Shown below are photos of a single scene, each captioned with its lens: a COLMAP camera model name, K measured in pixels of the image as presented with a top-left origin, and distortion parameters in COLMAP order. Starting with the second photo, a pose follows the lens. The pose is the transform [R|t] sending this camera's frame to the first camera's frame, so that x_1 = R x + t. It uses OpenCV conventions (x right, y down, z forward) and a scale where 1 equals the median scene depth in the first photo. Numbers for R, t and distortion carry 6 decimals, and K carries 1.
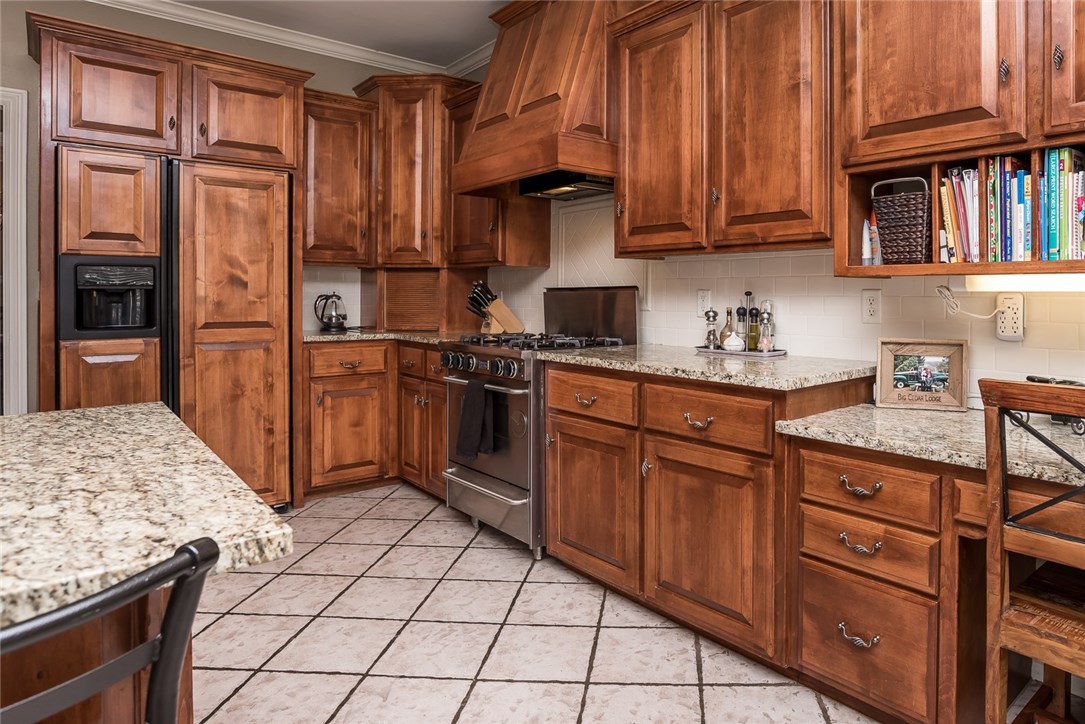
lens RADIAL K [[573.6, 0, 544.6], [0, 573.6, 294.1], [0, 0, 1]] dist [-0.035672, 0.000282]
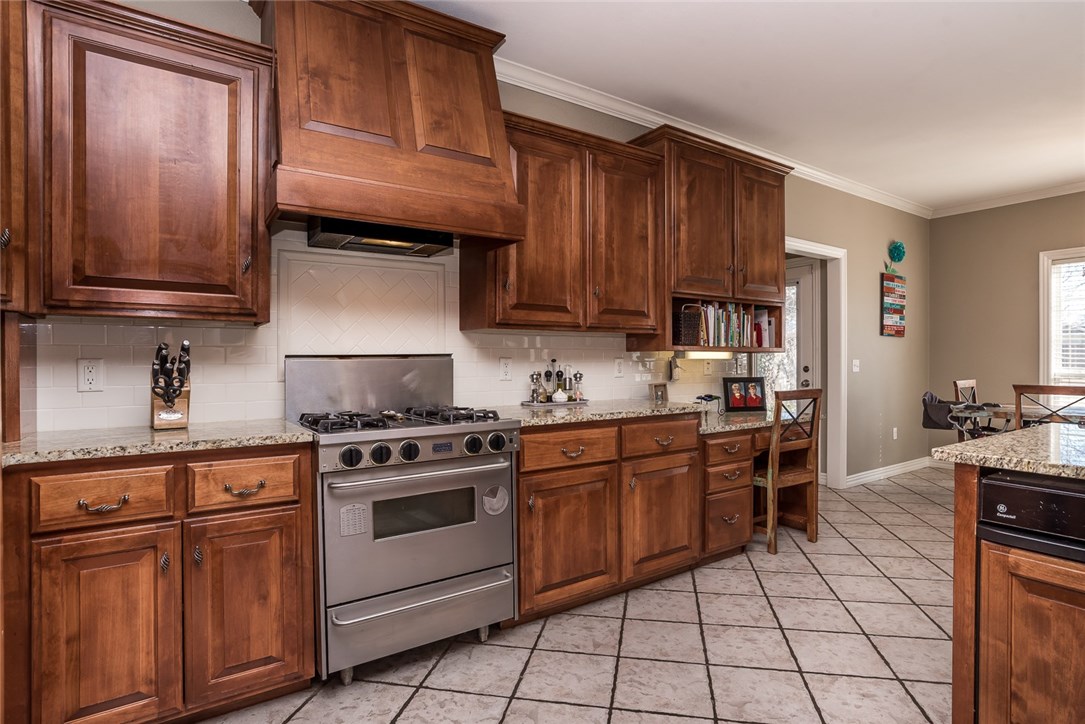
lens RADIAL K [[564.5, 0, 539.6], [0, 564.5, 358.8], [0, 0, 1]] dist [-0.028779, 0.000868]
pose [[0.157779, -0.002639, 0.987471, -1.123665], [0.006273, 0.999979, 0.001670, -0.008455], [-0.987455, 0.005931, 0.157792, 0.923247]]
